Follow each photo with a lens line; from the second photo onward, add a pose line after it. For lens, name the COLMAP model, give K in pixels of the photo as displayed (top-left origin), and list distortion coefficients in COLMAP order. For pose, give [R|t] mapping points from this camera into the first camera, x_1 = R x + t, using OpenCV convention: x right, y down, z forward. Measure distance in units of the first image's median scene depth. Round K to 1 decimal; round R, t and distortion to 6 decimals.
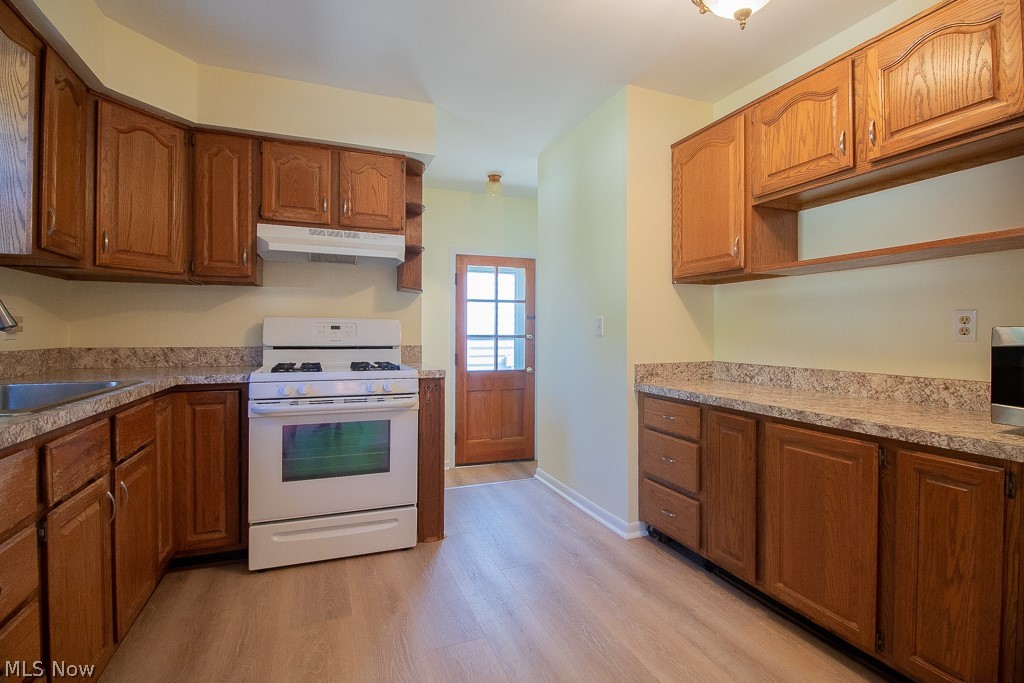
lens RADIAL K [[483.0, 0, 516.5], [0, 483.0, 336.5], [0, 0, 1]] dist [0.002088, -0.014431]
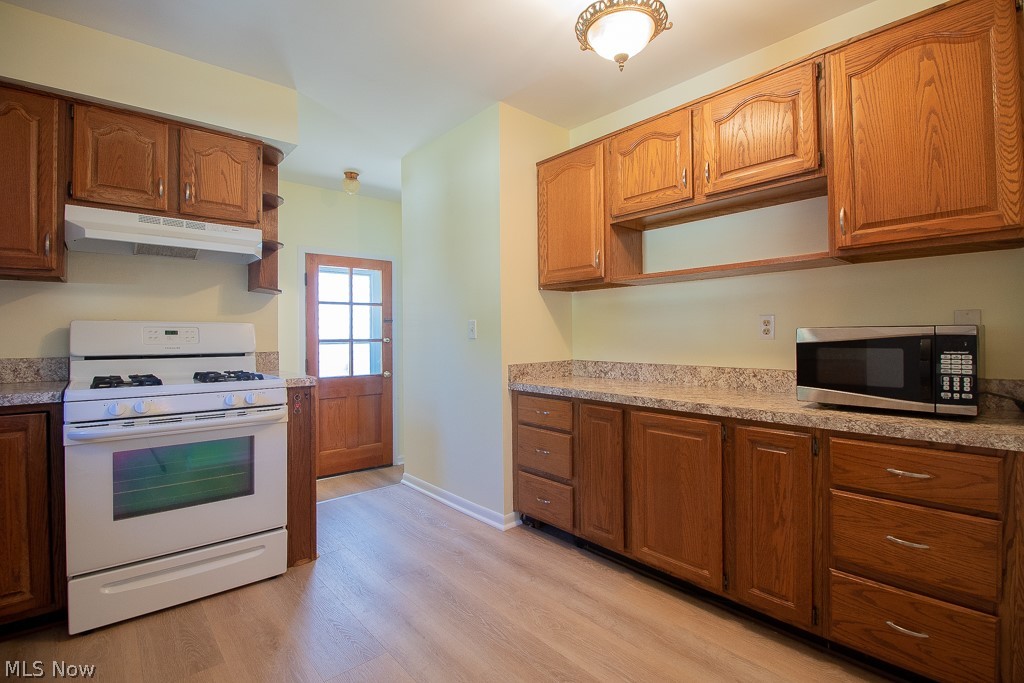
lens RADIAL K [[472.2, 0, 515.2], [0, 472.2, 336.4], [0, 0, 1]] dist [0.000607, -0.012832]
pose [[0.941457, -0.010837, 0.336958, -0.100827], [0.012800, 0.999912, -0.003607, -0.001196], [-0.336889, 0.007709, 0.941513, 0.016626]]
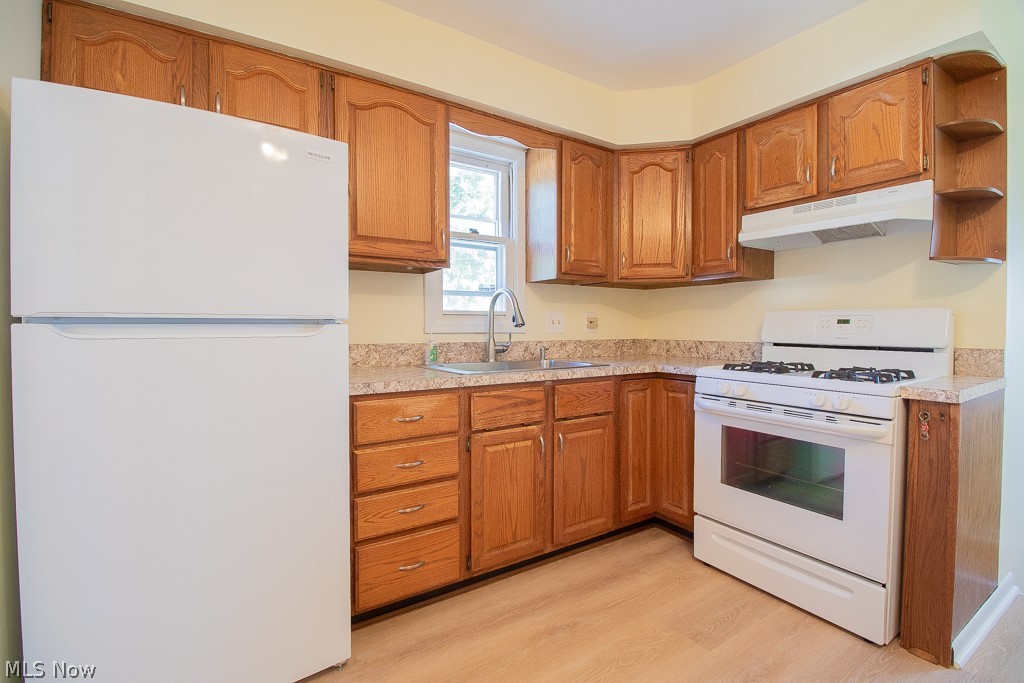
lens RADIAL K [[472.2, 0, 515.2], [0, 472.2, 336.4], [0, 0, 1]] dist [0.000607, -0.012832]
pose [[0.197241, 0.018544, -0.980180, 0.333721], [-0.006502, 0.999824, 0.017607, -0.005206], [0.980333, 0.002900, 0.197327, 0.387641]]
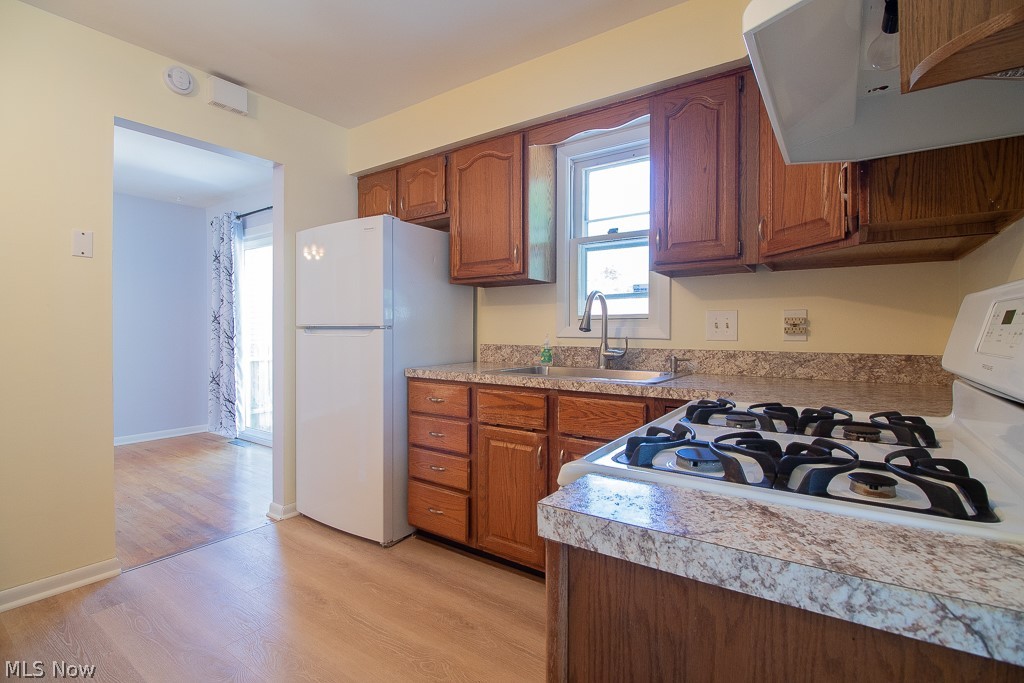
lens RADIAL K [[472.2, 0, 515.2], [0, 472.2, 336.4], [0, 0, 1]] dist [0.000607, -0.012832]
pose [[-0.837185, 0.001607, -0.546918, -0.021424], [-0.008478, 0.999837, 0.015915, -0.011620], [0.546855, 0.017961, -0.837035, 1.286905]]
